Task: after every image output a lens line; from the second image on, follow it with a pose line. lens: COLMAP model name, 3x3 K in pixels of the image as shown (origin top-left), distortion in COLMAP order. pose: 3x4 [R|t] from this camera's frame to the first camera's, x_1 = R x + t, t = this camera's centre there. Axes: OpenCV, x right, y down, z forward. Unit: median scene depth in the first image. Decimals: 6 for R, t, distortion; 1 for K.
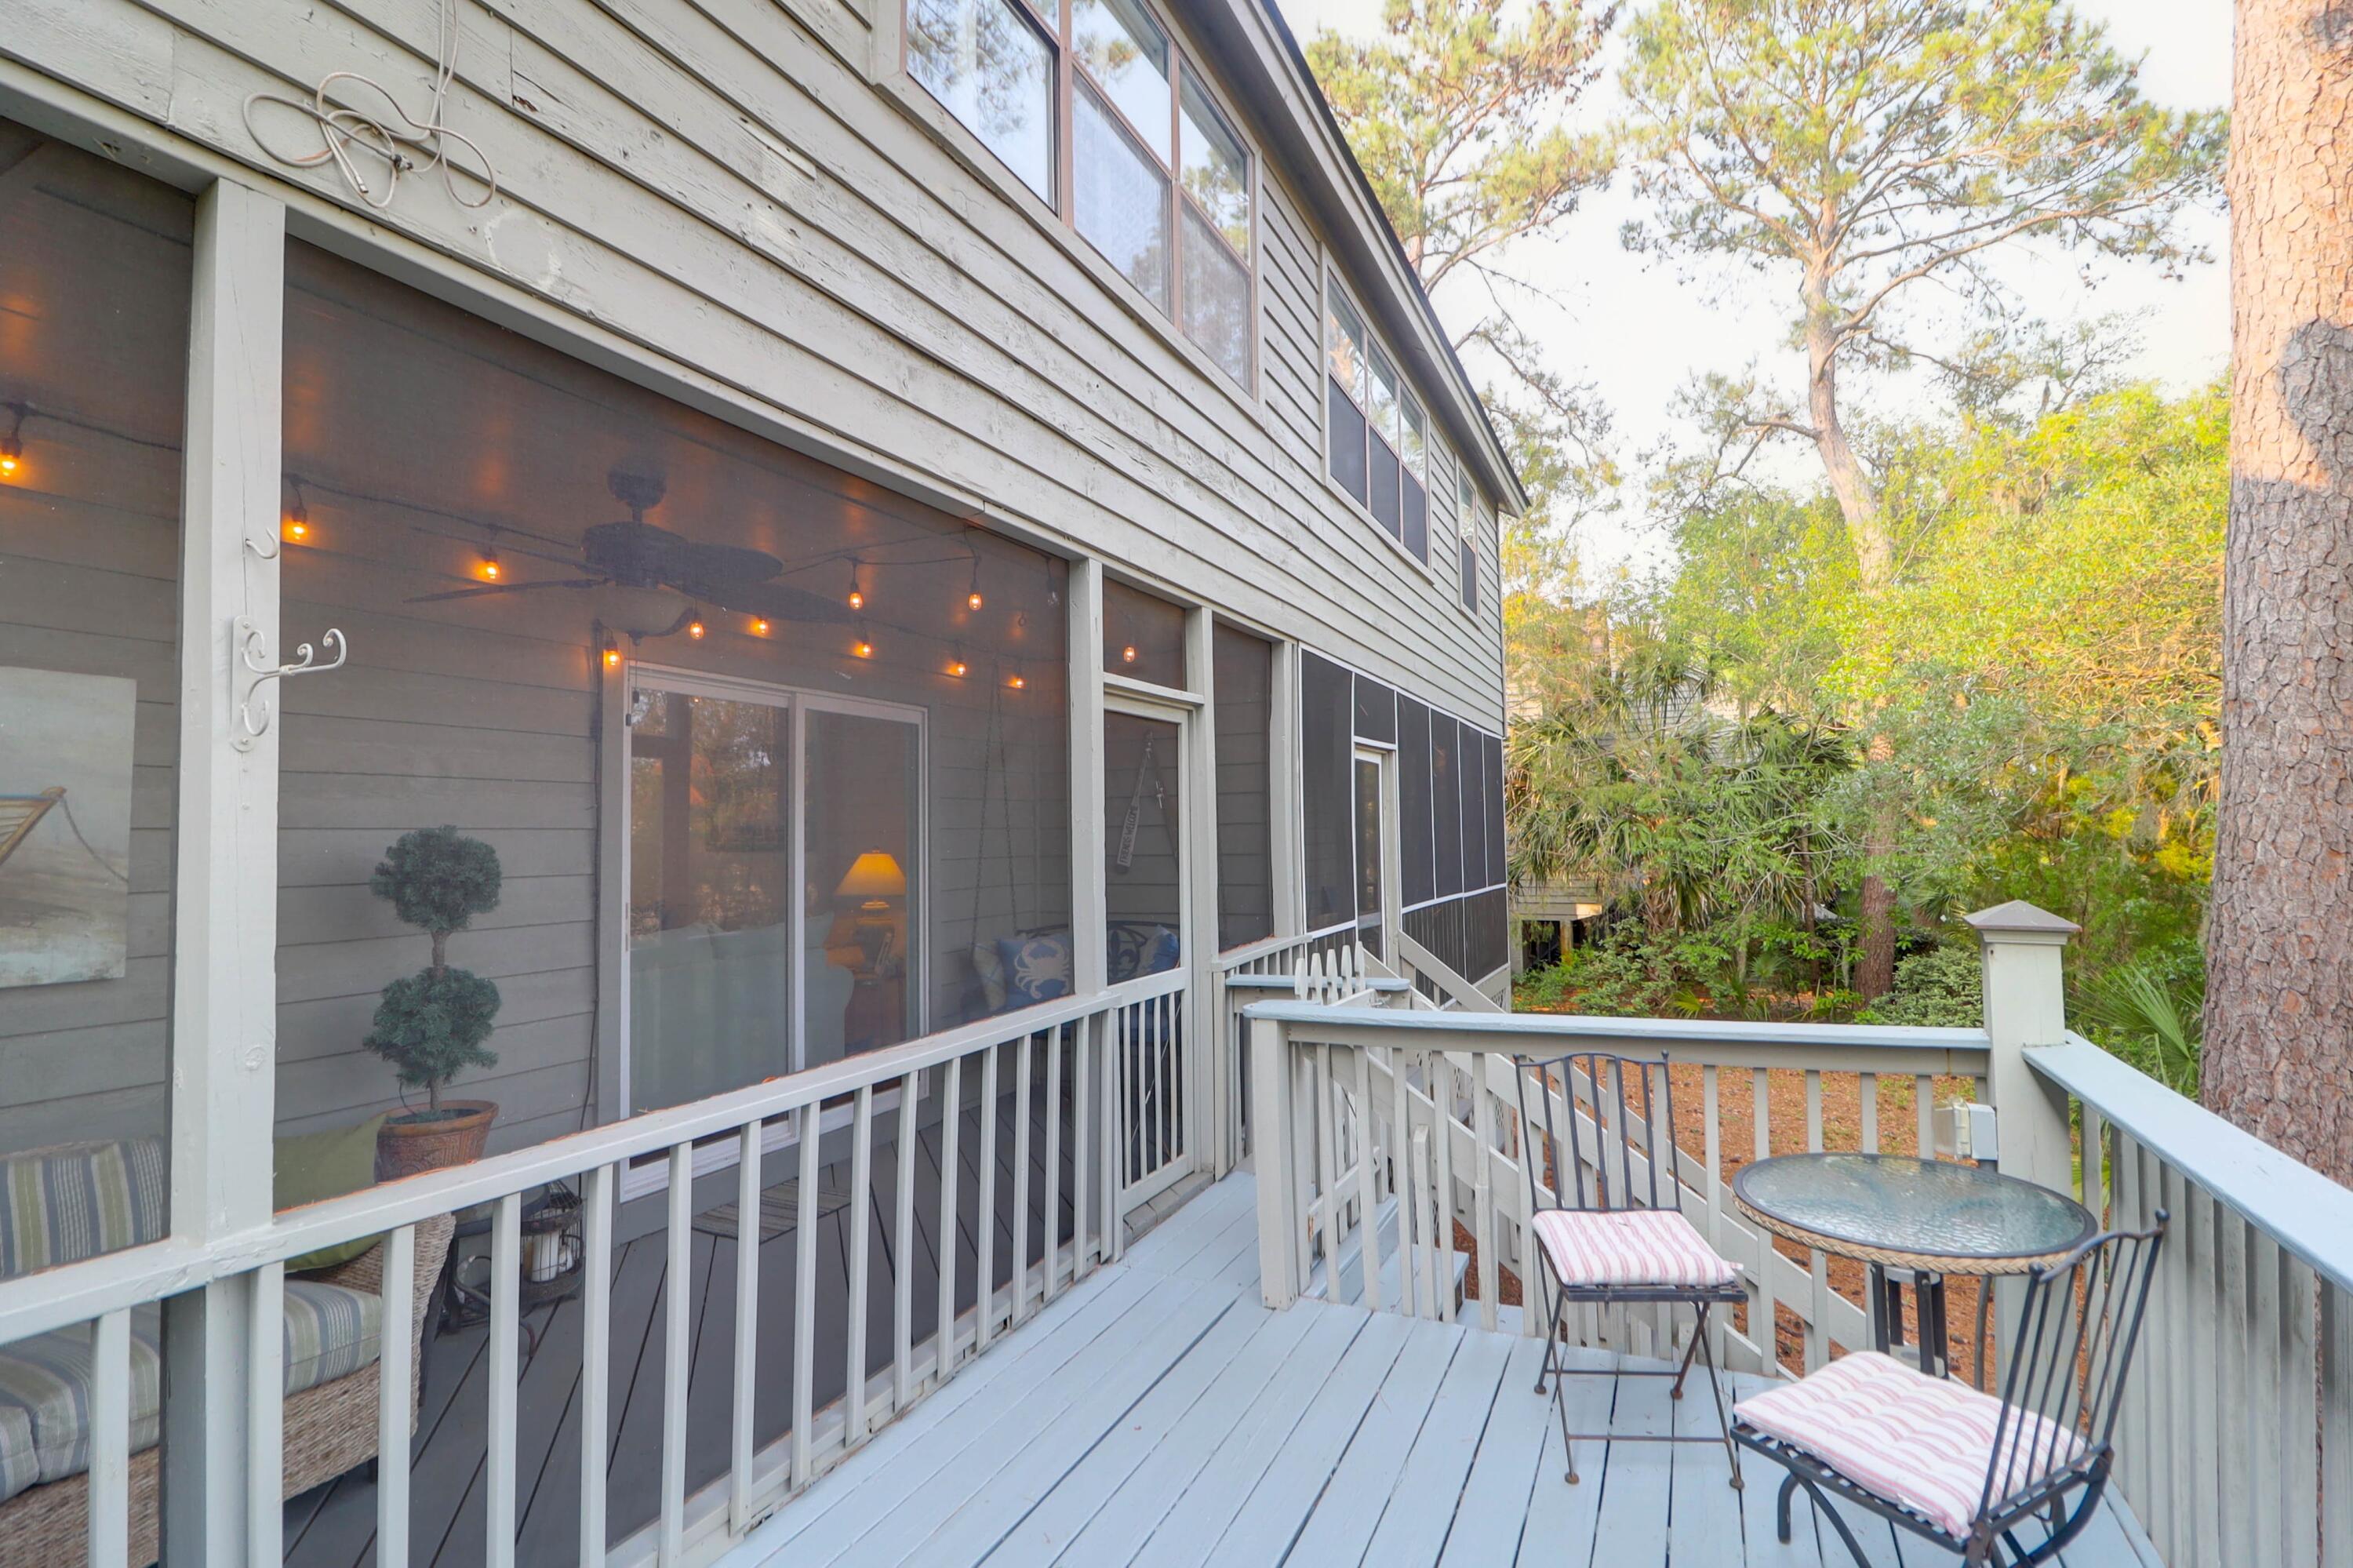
lens RADIAL K [[1089.9, 0, 1185.2], [0, 1089.9, 786.0], [0, 0, 1]] dist [-0.021521, -0.000759]
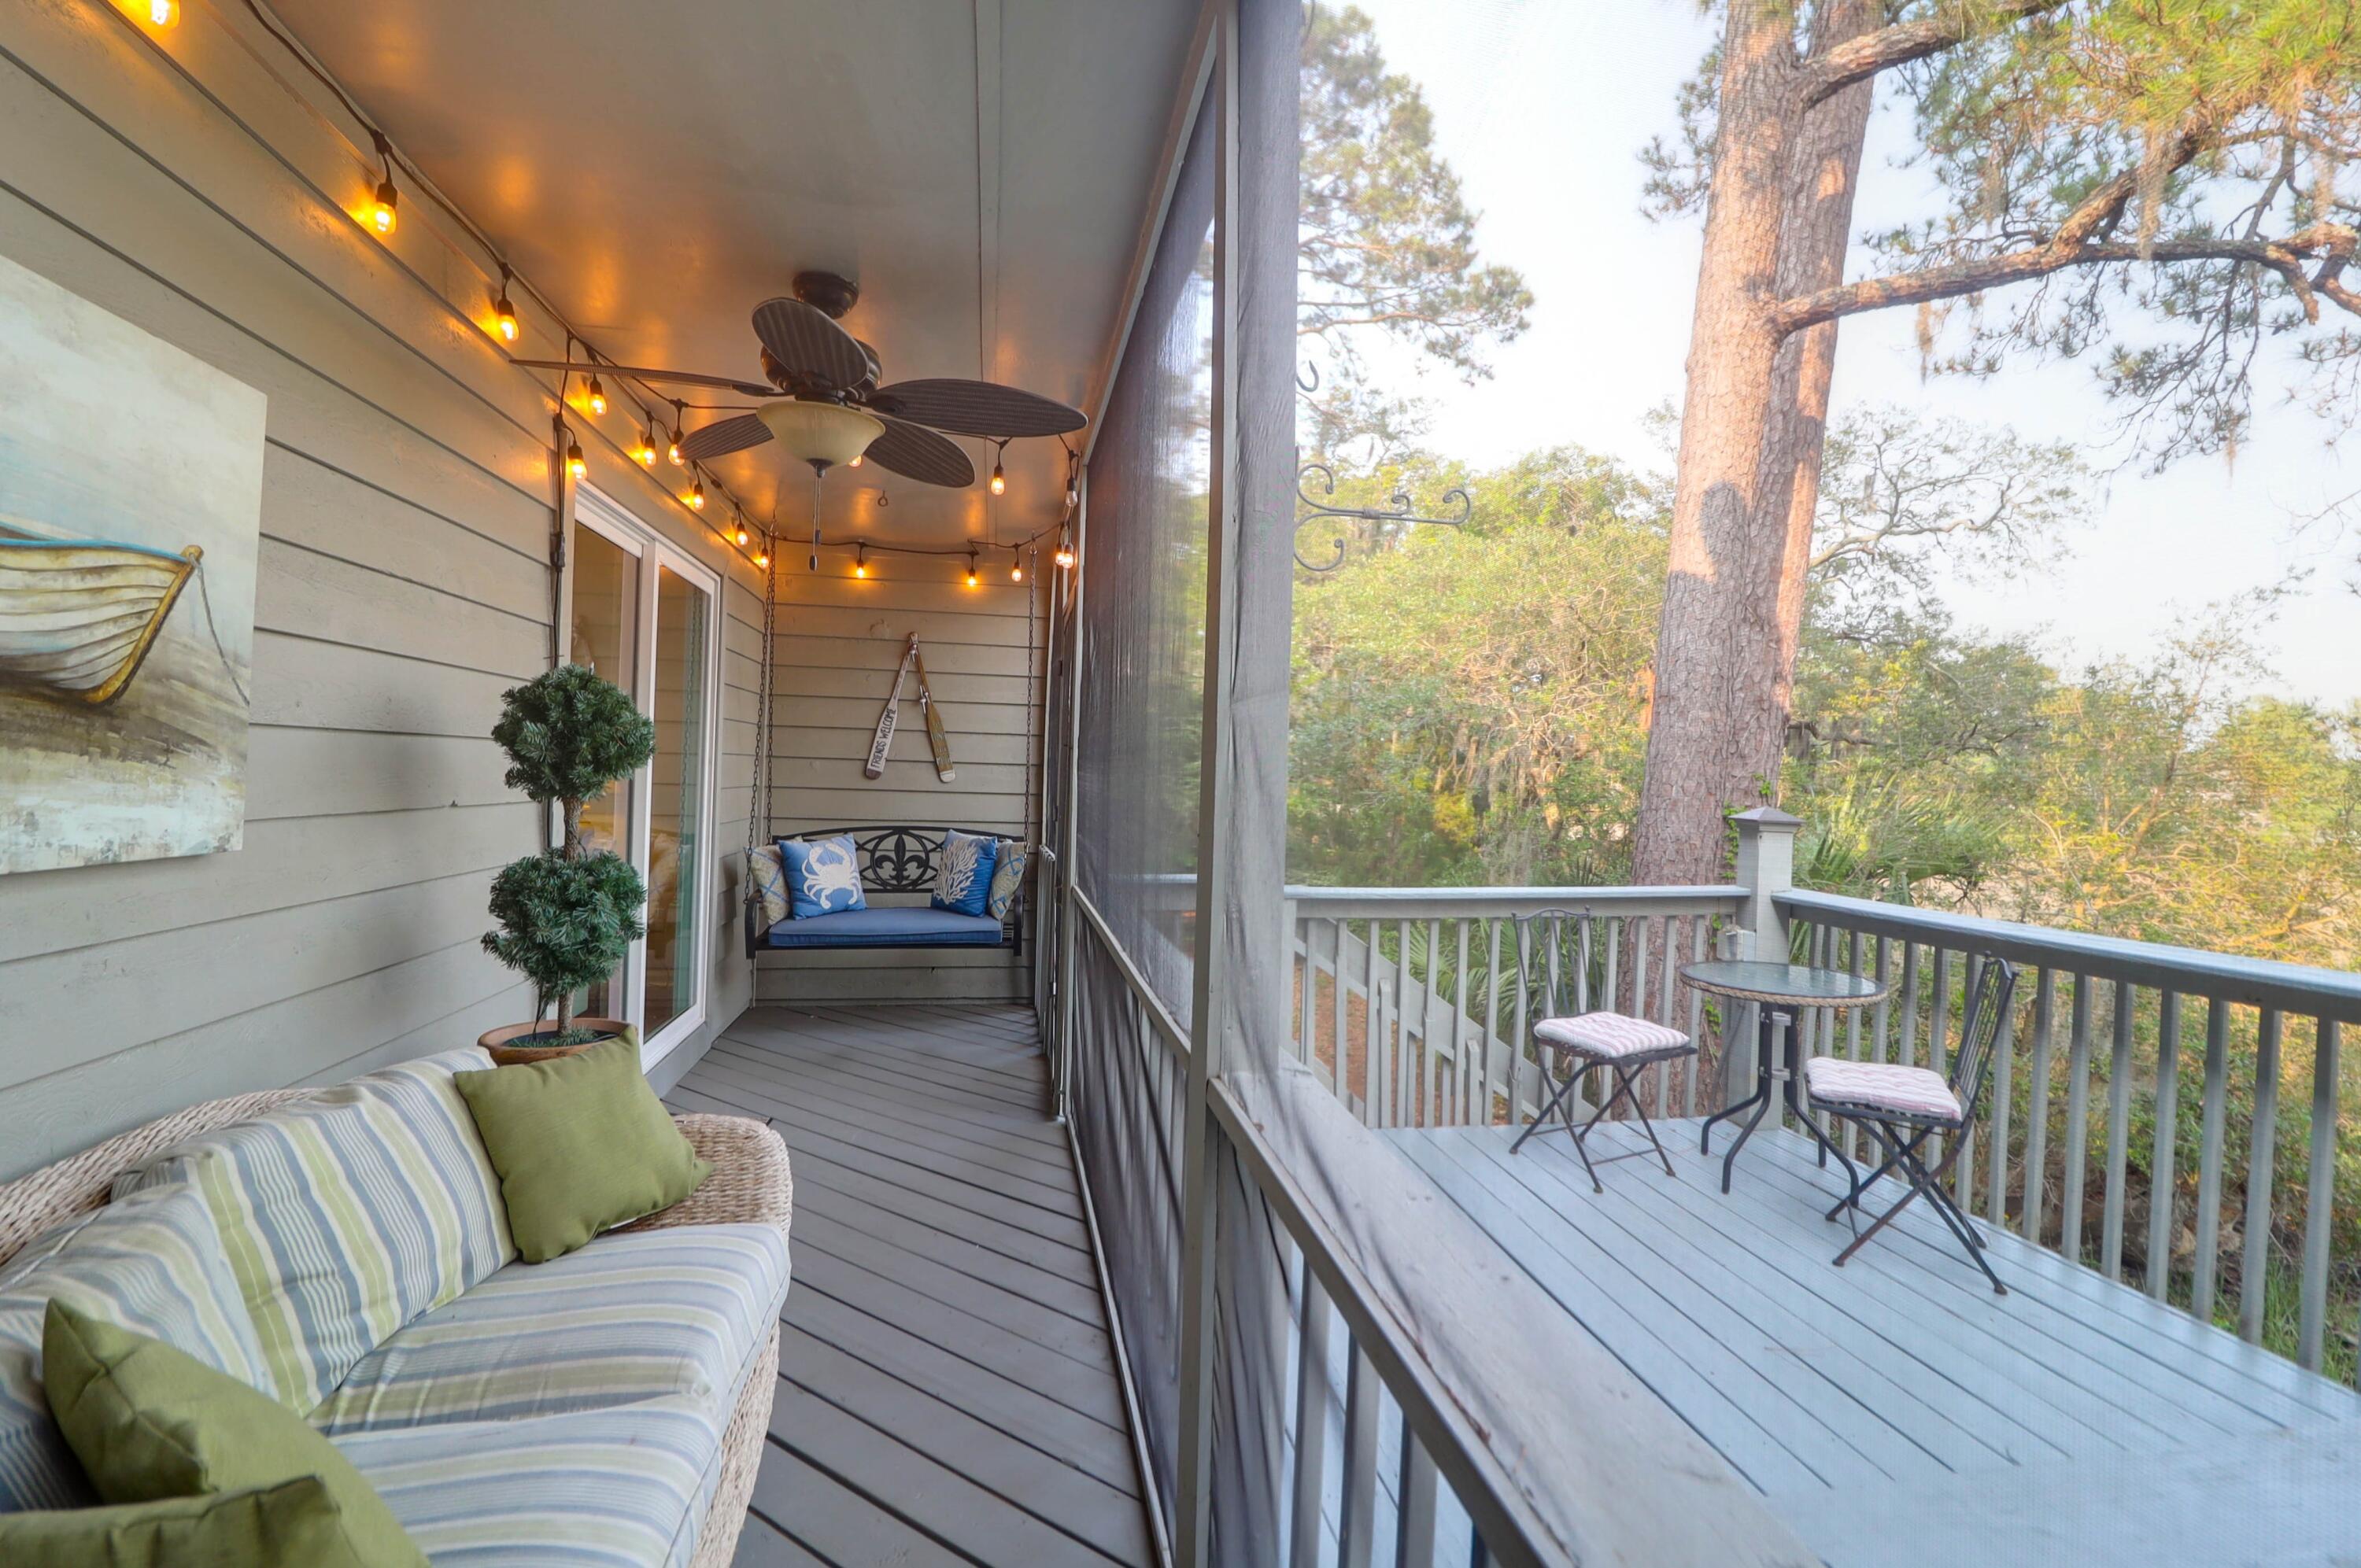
lens RADIAL K [[1093.4, 0, 1190.0], [0, 1093.4, 782.5], [0, 0, 1]] dist [-0.021521, -0.000759]
pose [[0.818929, 0.038750, 0.572586, -0.526561], [-0.070942, 0.996901, 0.033998, 0.043434], [-0.569494, -0.068462, 0.819140, 0.077287]]
